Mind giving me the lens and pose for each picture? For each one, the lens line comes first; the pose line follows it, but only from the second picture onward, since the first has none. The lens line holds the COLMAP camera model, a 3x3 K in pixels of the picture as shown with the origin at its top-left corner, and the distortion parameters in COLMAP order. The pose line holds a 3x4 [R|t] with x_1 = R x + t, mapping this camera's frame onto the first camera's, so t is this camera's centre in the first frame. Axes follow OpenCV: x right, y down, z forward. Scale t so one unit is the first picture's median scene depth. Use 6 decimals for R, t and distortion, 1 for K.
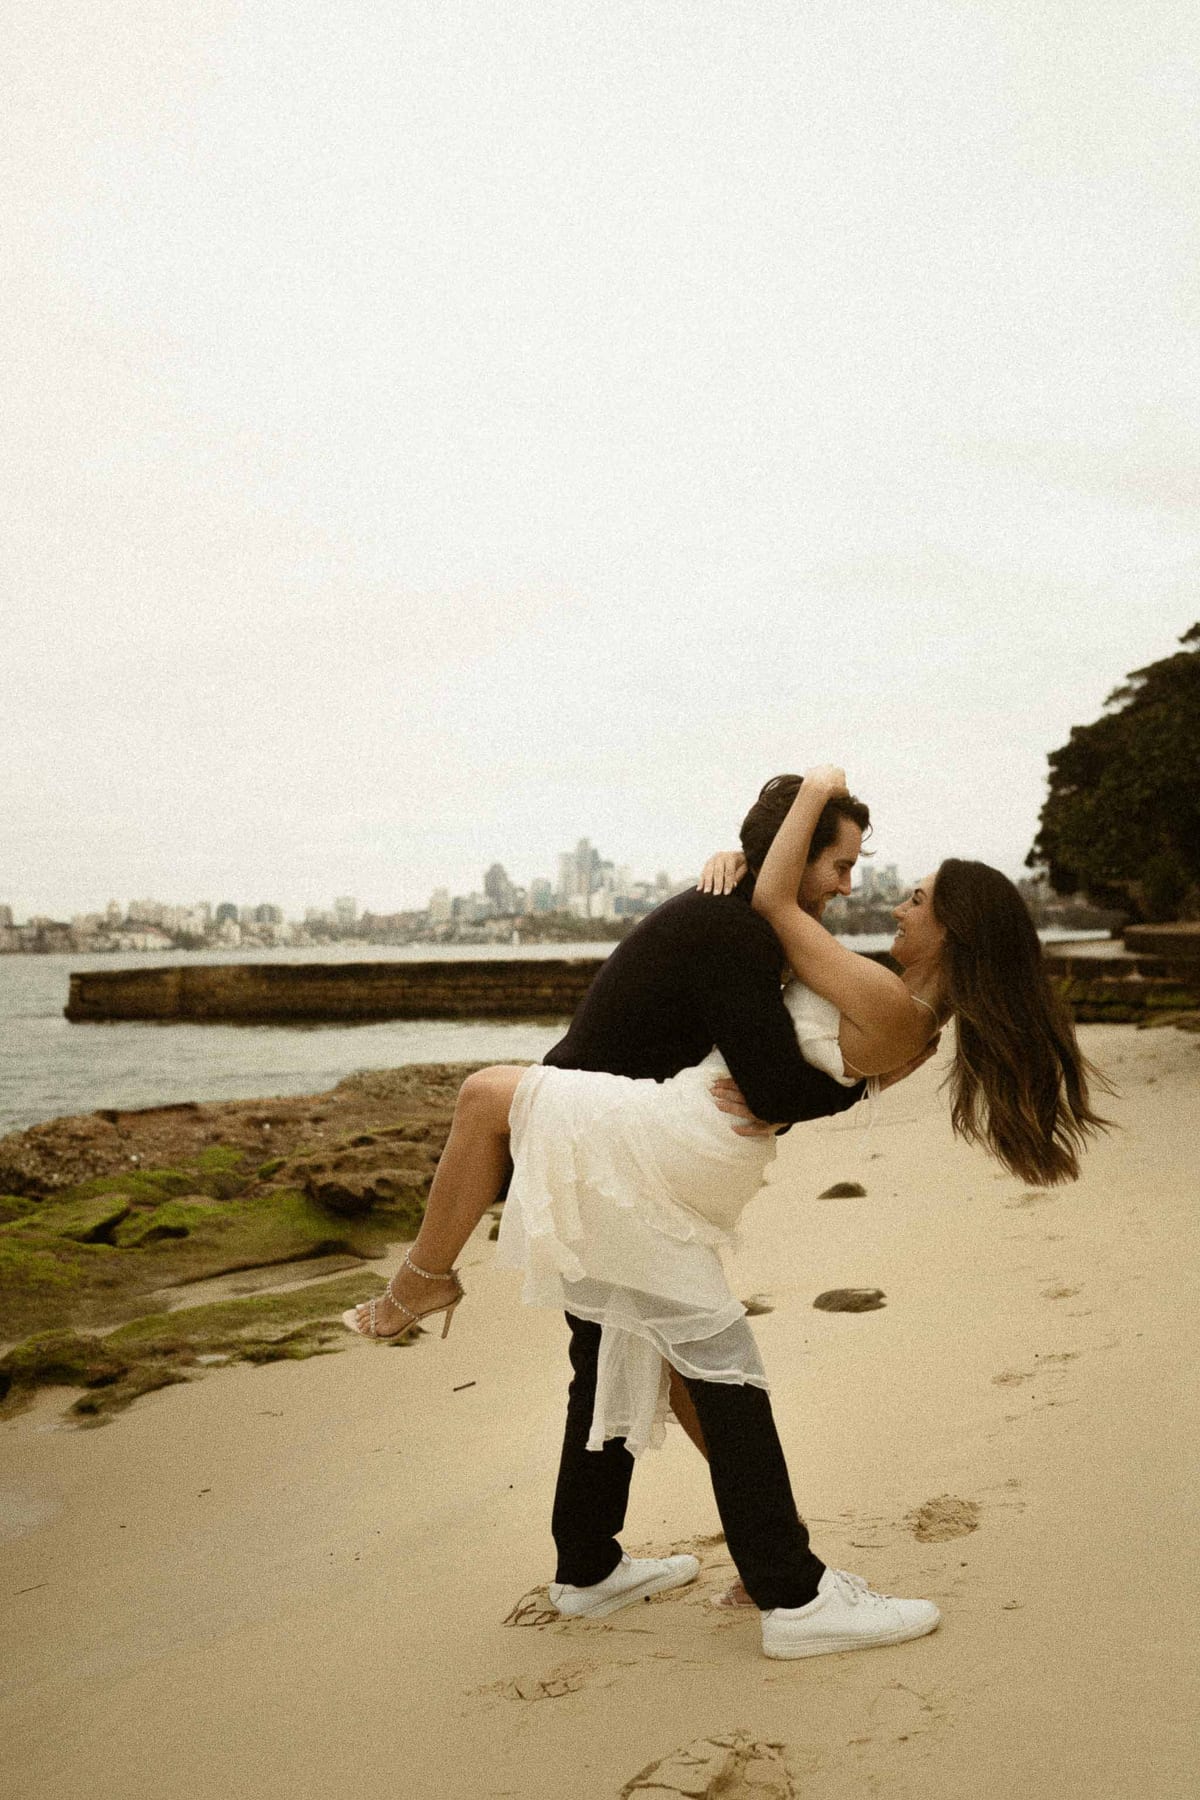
lens RADIAL K [[1733.3, 0, 589.4], [0, 1733.3, 900.0], [0, 0, 1]] dist [-0.042386, 0.123912]
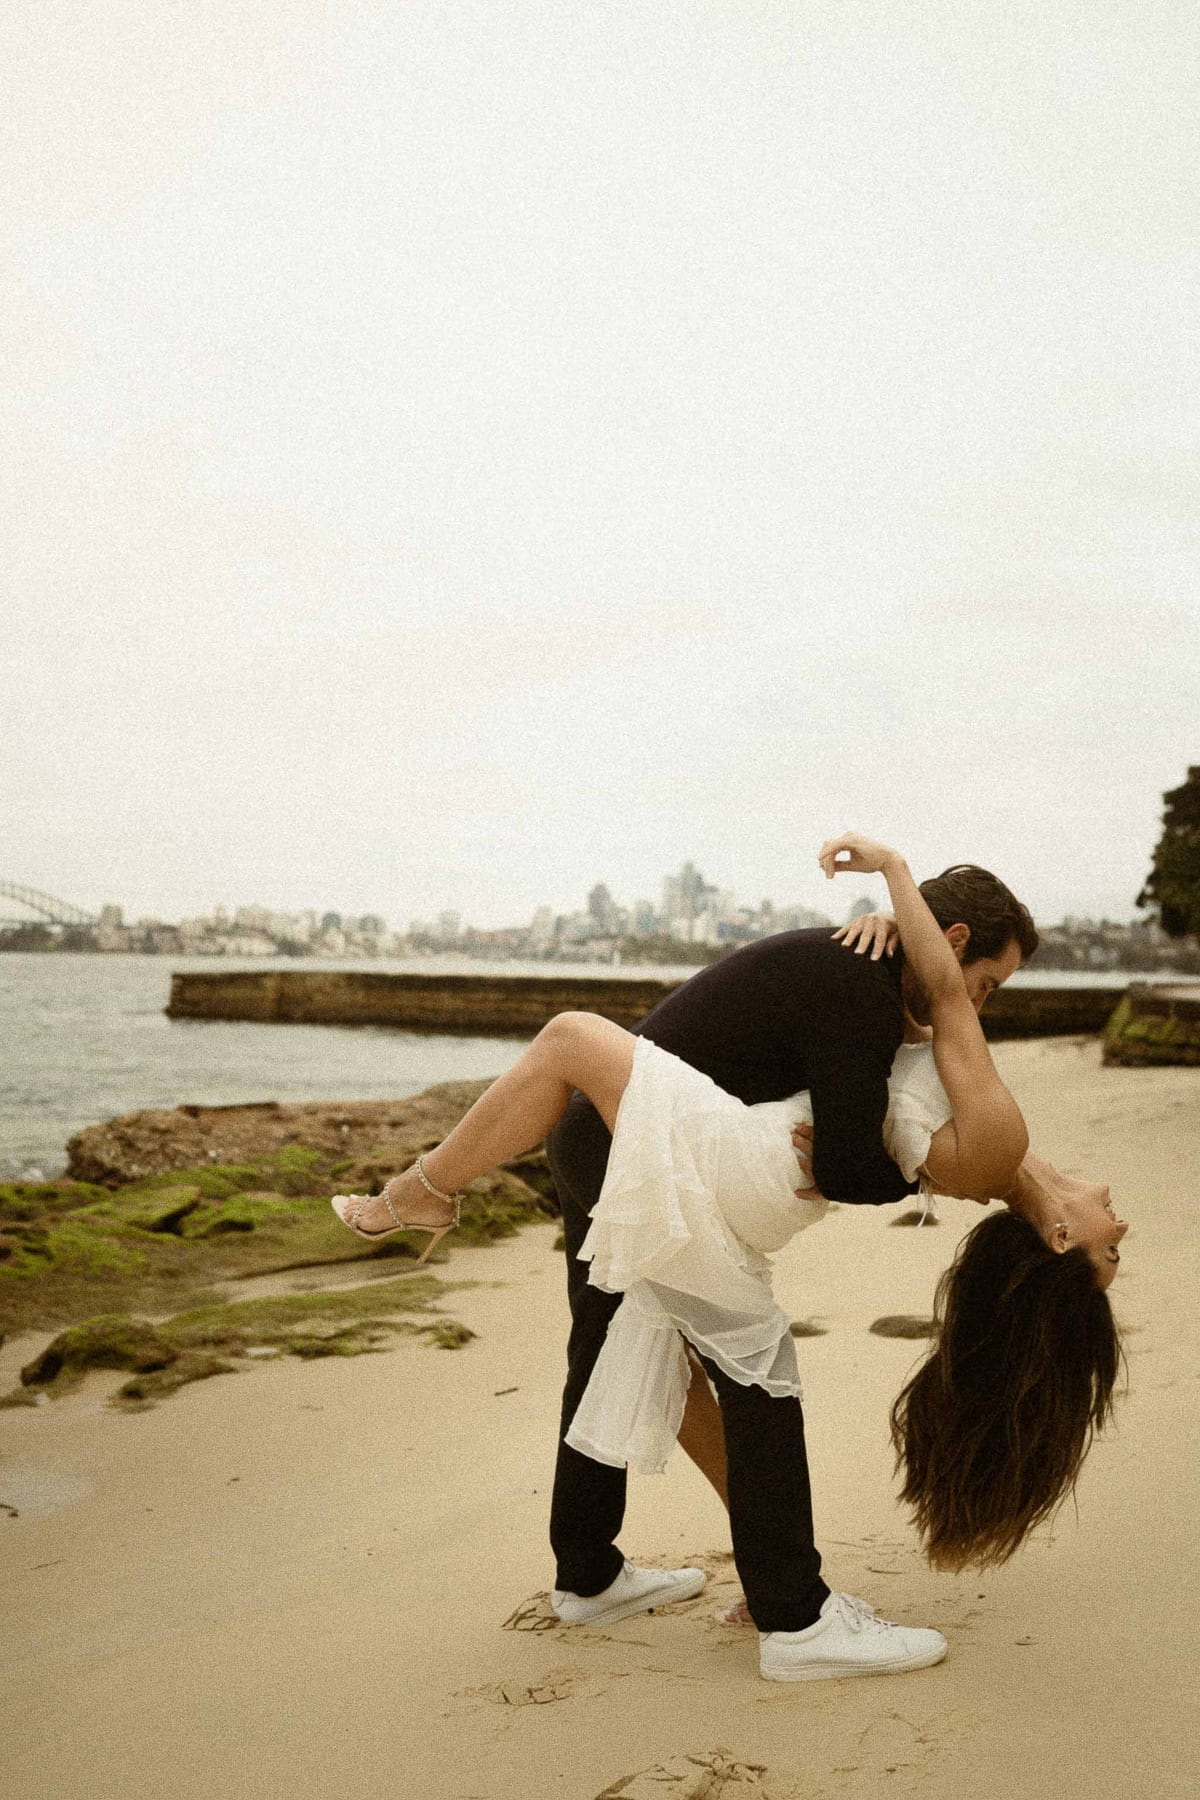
lens RADIAL K [[1736.6, 0, 588.8], [0, 1736.6, 915.8], [0, 0, 1]] dist [-0.044540, 0.152977]
pose [[0.997358, 0.041191, -0.059833, 0.009572], [-0.041399, 0.999140, -0.002238, 0.004433], [0.059689, 0.004709, 0.998206, 0.006376]]
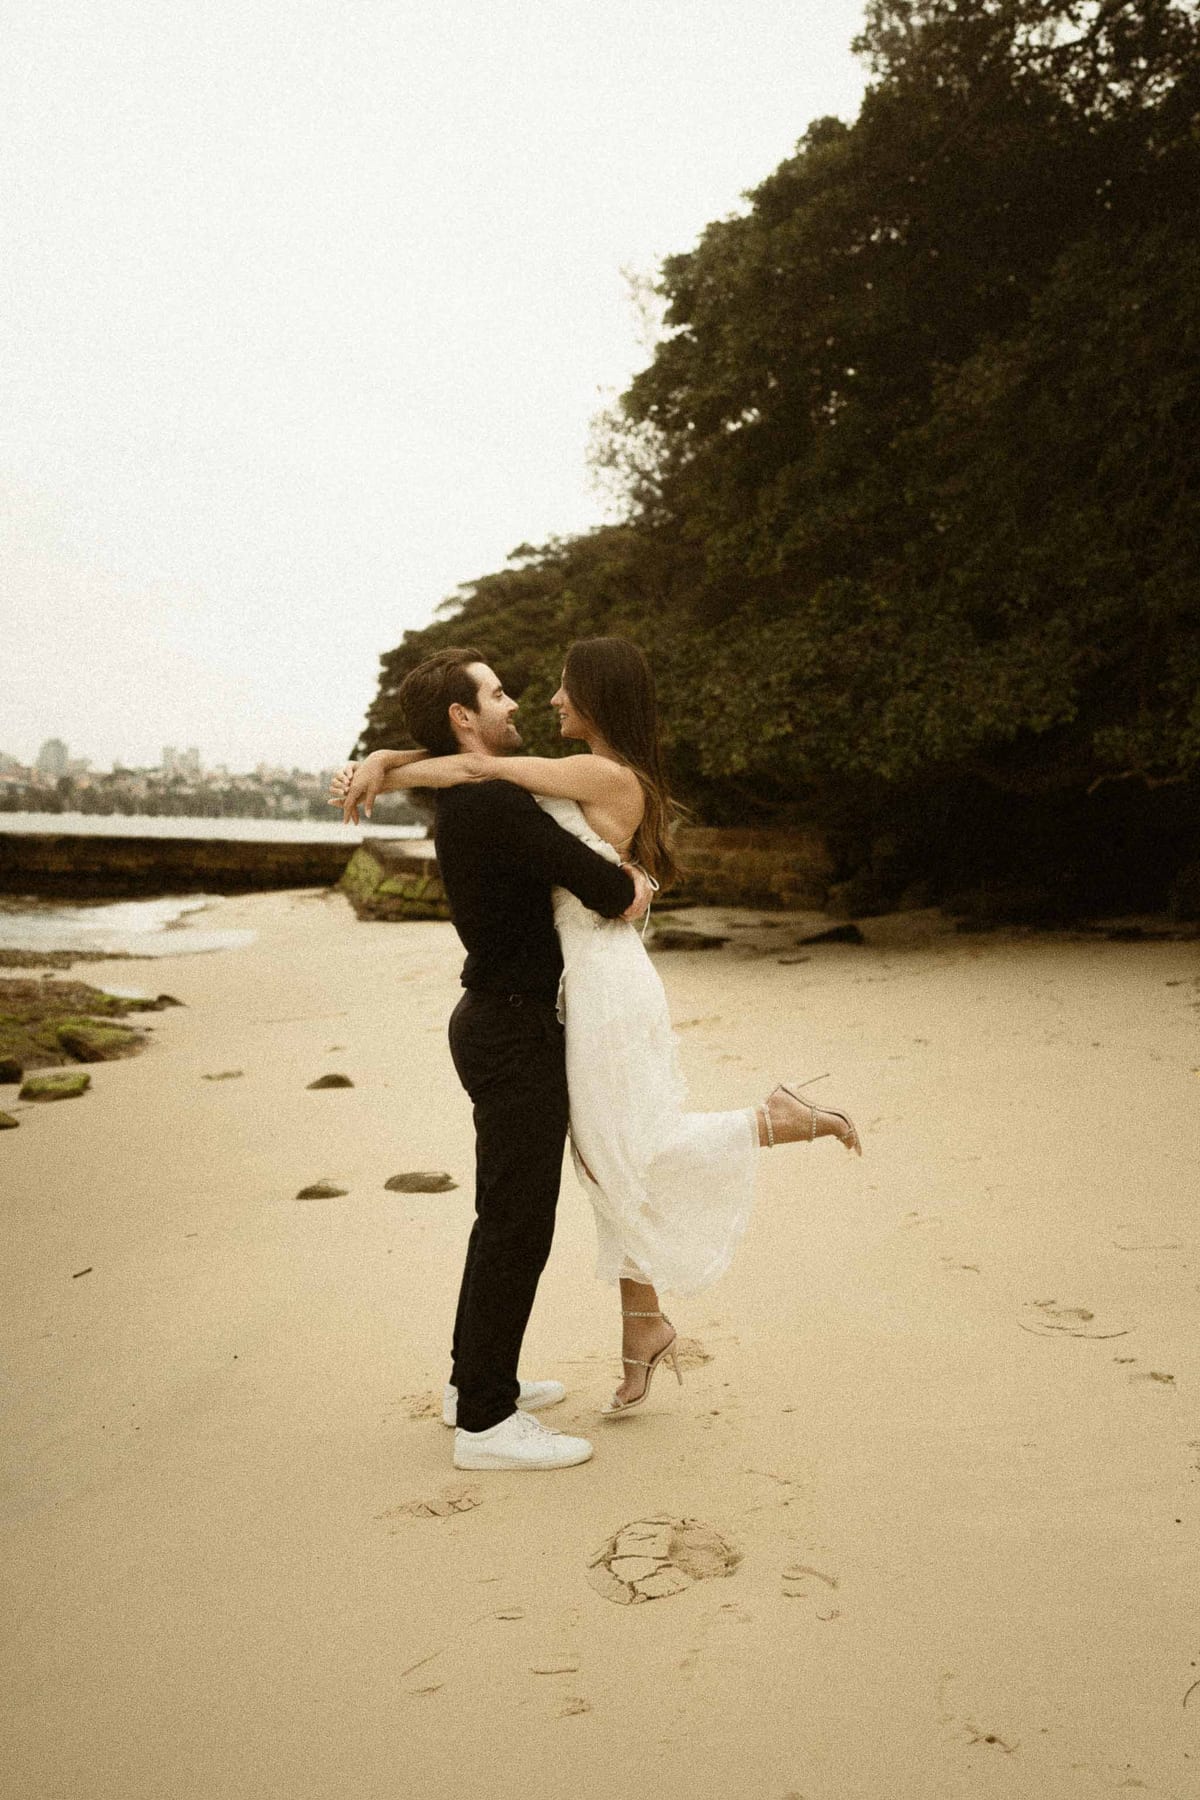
lens RADIAL K [[1736.6, 0, 588.8], [0, 1736.6, 915.8], [0, 0, 1]] dist [-0.044540, 0.152977]
pose [[0.919345, 0.036623, 0.391744, -0.087762], [-0.065867, 0.995933, 0.061470, -0.006412], [-0.387900, -0.082315, 0.918018, -0.021890]]
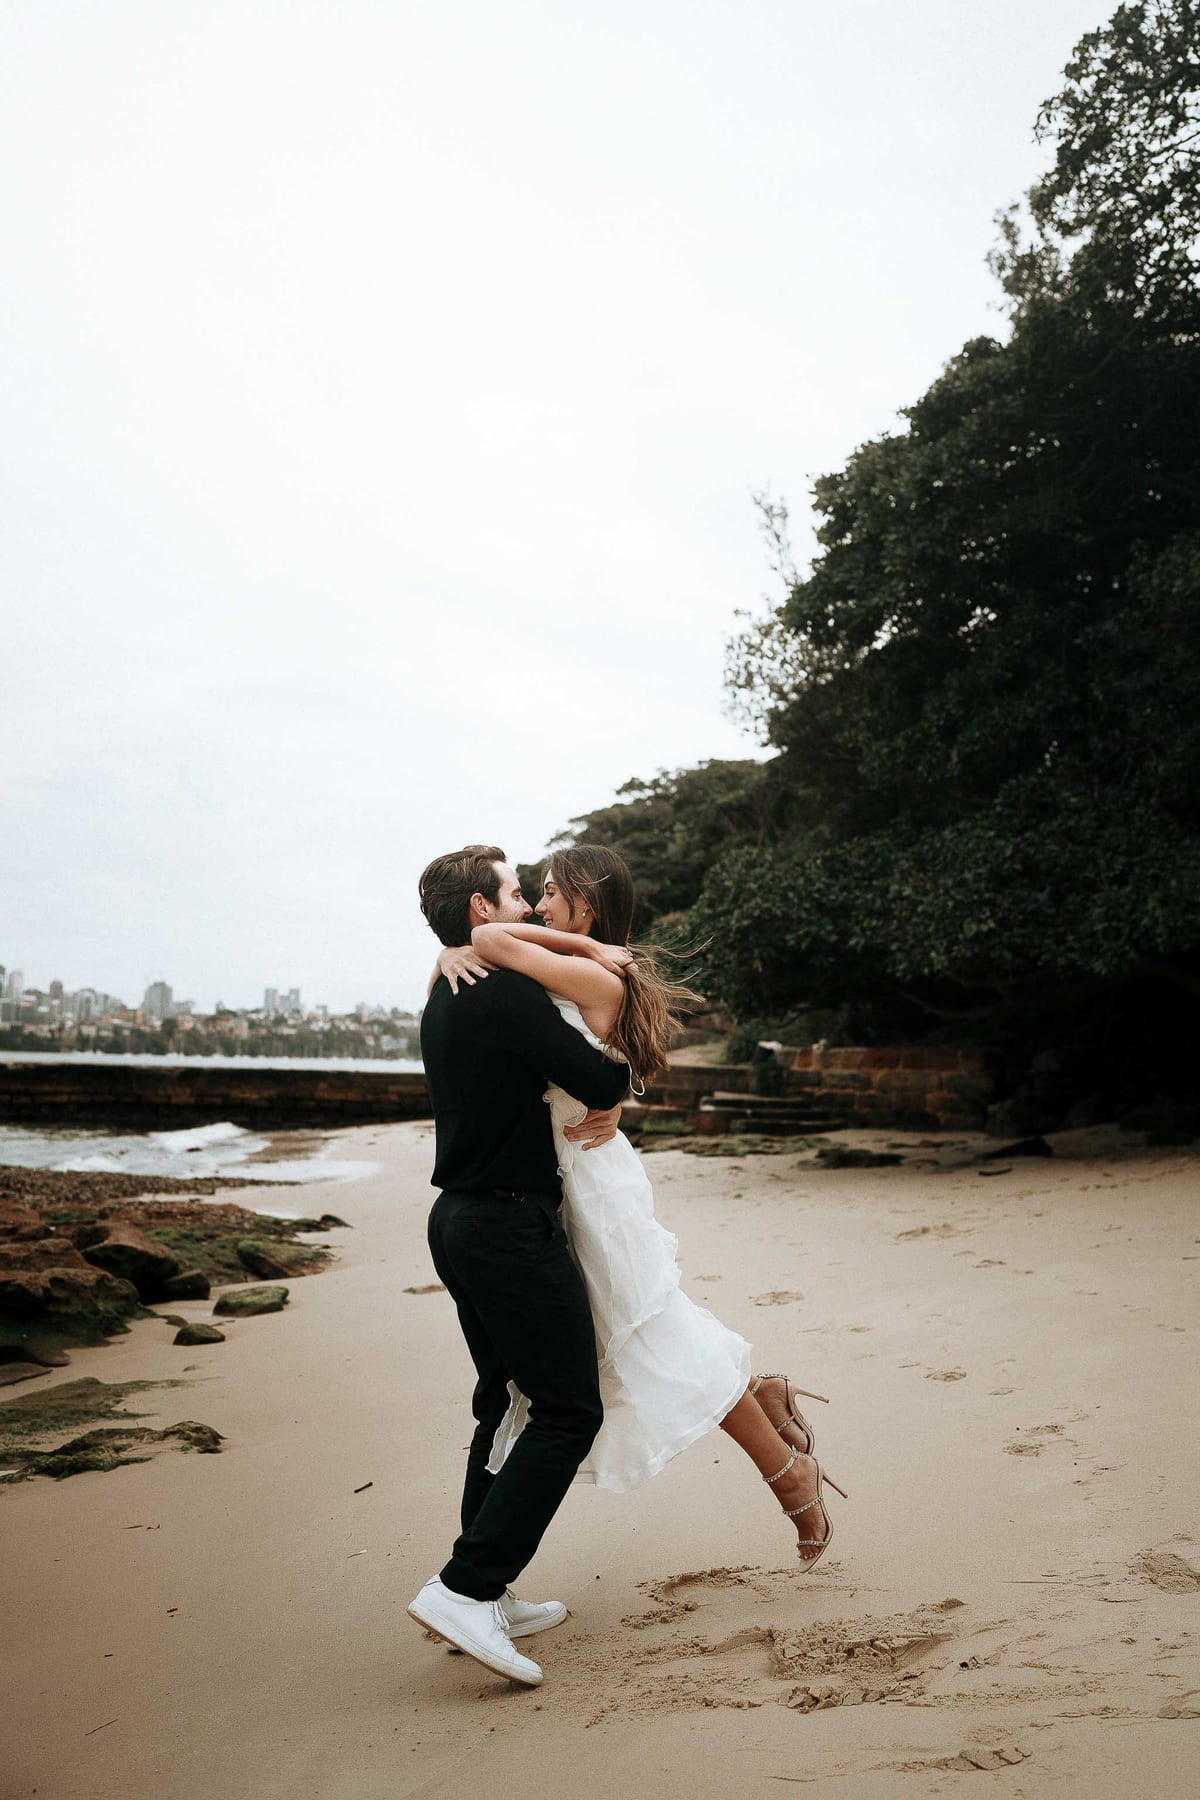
lens RADIAL K [[1736.6, 0, 588.8], [0, 1736.6, 915.8], [0, 0, 1]] dist [-0.044540, 0.152977]
pose [[0.939826, 0.076167, 0.333056, -0.123076], [-0.055355, 0.995900, -0.071552, 0.015252], [-0.337140, 0.048810, 0.940188, 0.030693]]
